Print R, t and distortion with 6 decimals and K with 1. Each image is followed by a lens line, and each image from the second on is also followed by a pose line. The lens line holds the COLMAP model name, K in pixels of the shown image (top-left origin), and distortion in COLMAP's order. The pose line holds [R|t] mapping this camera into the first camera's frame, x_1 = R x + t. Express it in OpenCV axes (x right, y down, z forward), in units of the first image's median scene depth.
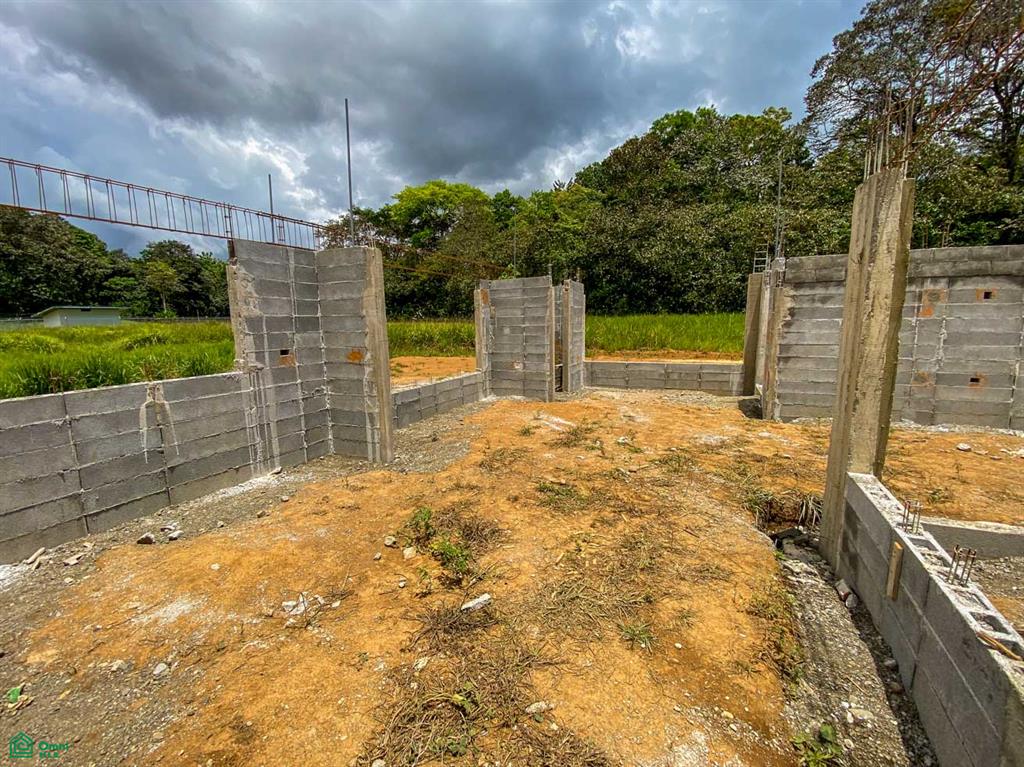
lens RADIAL K [[417.5, 0, 510.2], [0, 417.5, 383.0], [0, 0, 1]] dist [0.029638, -0.024492]
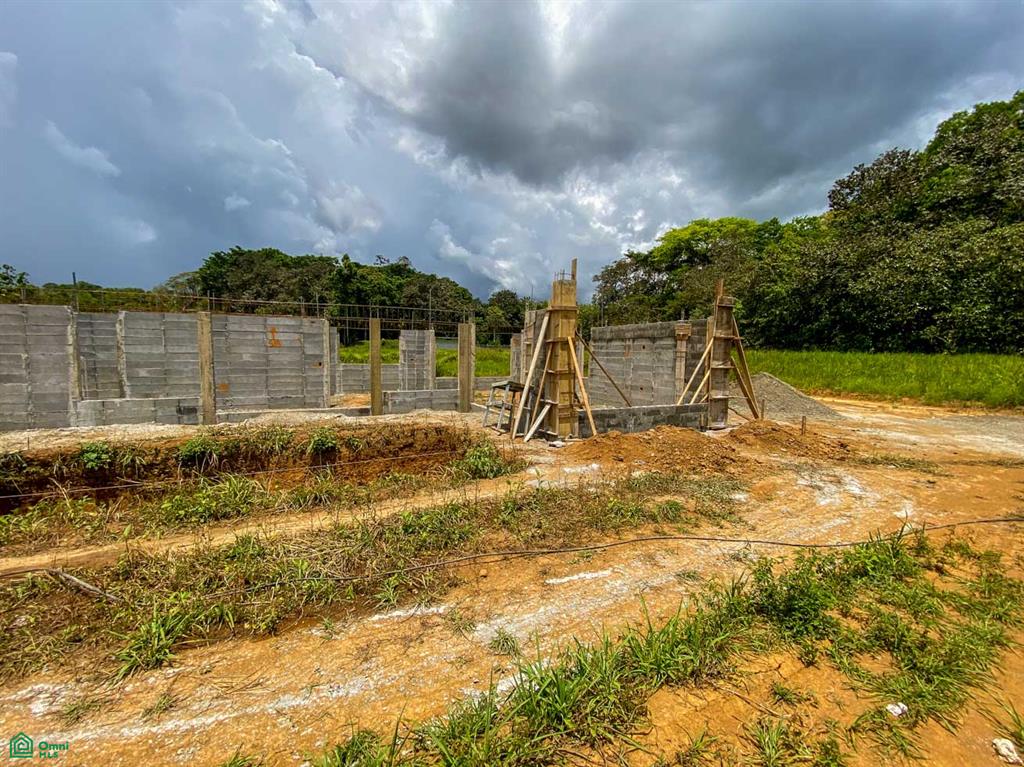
lens RADIAL K [[417.5, 0, 510.2], [0, 417.5, 383.0], [0, 0, 1]] dist [0.029638, -0.024492]
pose [[0.774968, 0.076542, -0.627348, 0.176035], [-0.117774, 0.992742, -0.024364, 0.008354], [0.620930, 0.092766, 0.778358, -0.090679]]
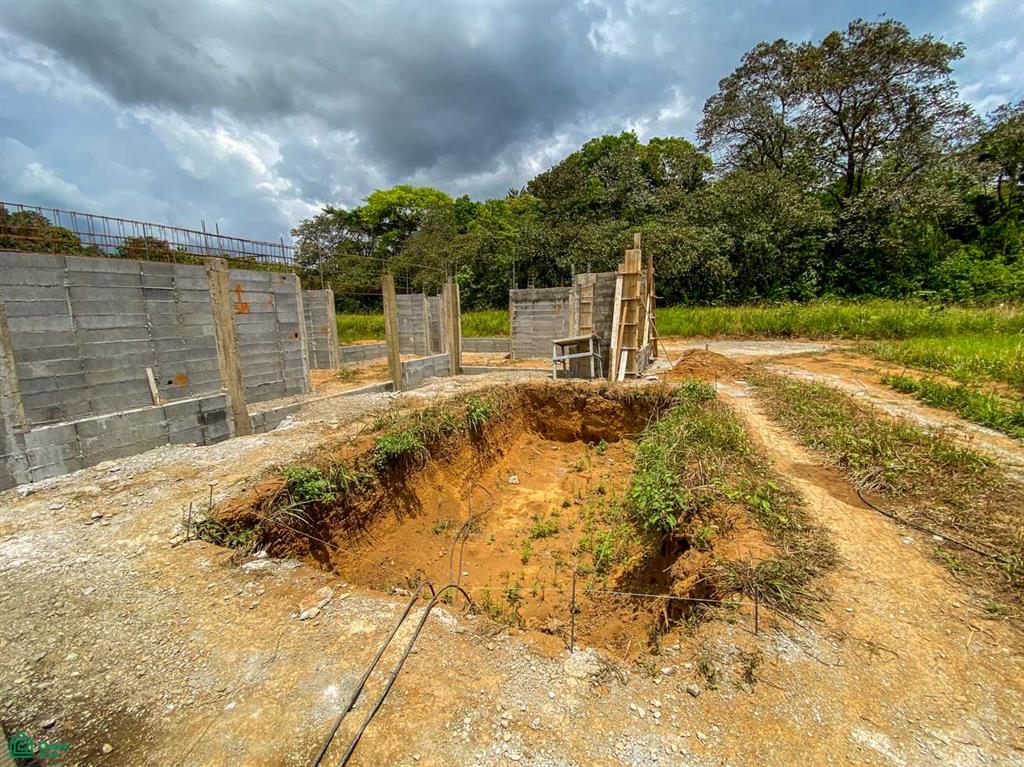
lens RADIAL K [[417.5, 0, 510.2], [0, 417.5, 383.0], [0, 0, 1]] dist [0.029638, -0.024492]
pose [[0.998881, -0.008458, 0.046541, 0.056102], [0.007571, 0.999787, 0.019207, 0.019024], [-0.046693, -0.018833, 0.998732, -0.141545]]
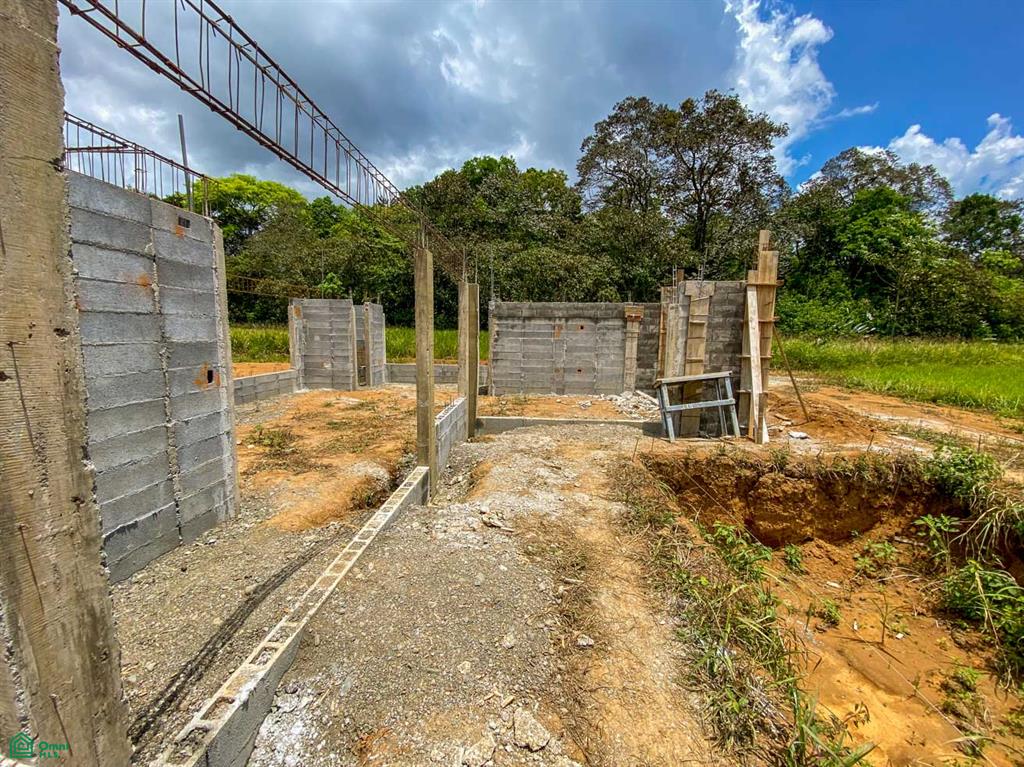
lens RADIAL K [[417.5, 0, 510.2], [0, 417.5, 383.0], [0, 0, 1]] dist [0.029638, -0.024492]
pose [[0.923663, -0.010553, 0.383060, 0.006465], [0.021248, 0.999493, -0.023699, 0.008341], [-0.382616, 0.030029, 0.923420, -0.062712]]
